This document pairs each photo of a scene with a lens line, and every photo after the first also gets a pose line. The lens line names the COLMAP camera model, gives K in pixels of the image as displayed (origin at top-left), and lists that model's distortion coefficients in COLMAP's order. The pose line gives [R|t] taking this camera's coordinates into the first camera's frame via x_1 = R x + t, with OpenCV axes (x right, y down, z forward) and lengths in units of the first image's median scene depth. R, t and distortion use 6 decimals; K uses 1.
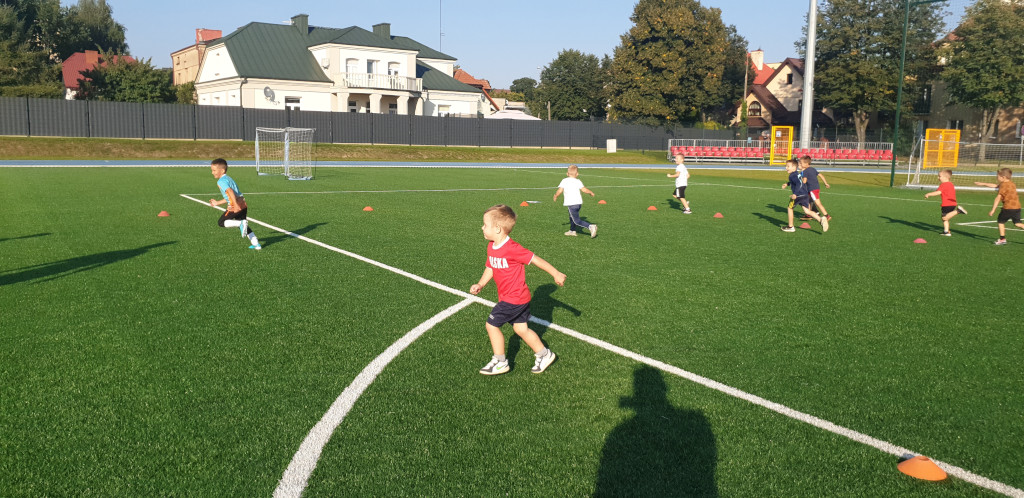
lens RADIAL K [[780.7, 0, 513.1], [0, 780.7, 259.8], [0, 0, 1]] dist [-0.002933, 0.010852]
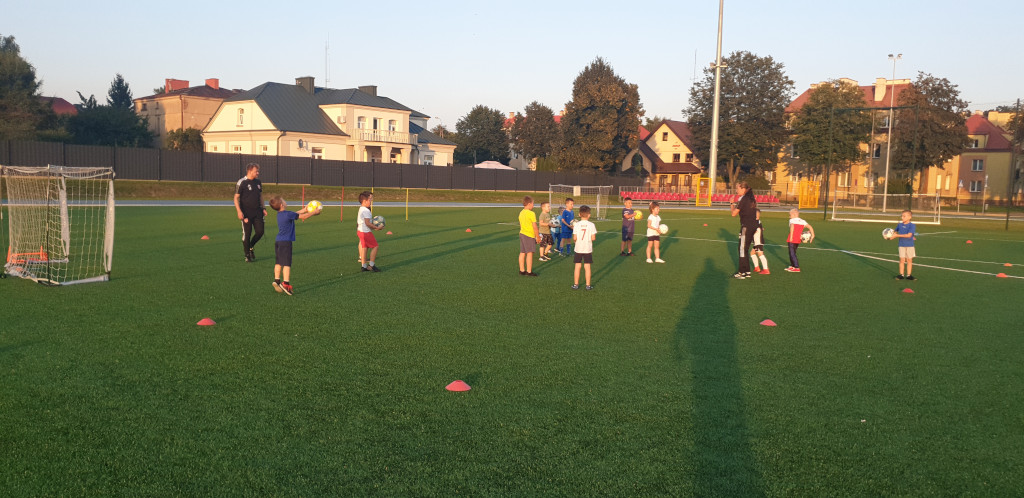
lens RADIAL K [[784.5, 0, 518.2], [0, 784.5, 253.0], [0, 0, 1]] dist [0.007740, 0.004377]
pose [[0.973648, -0.009774, 0.227847, -0.245078], [0.023376, 0.998096, -0.057076, 0.025581], [-0.226855, 0.060898, 0.972023, -0.211907]]
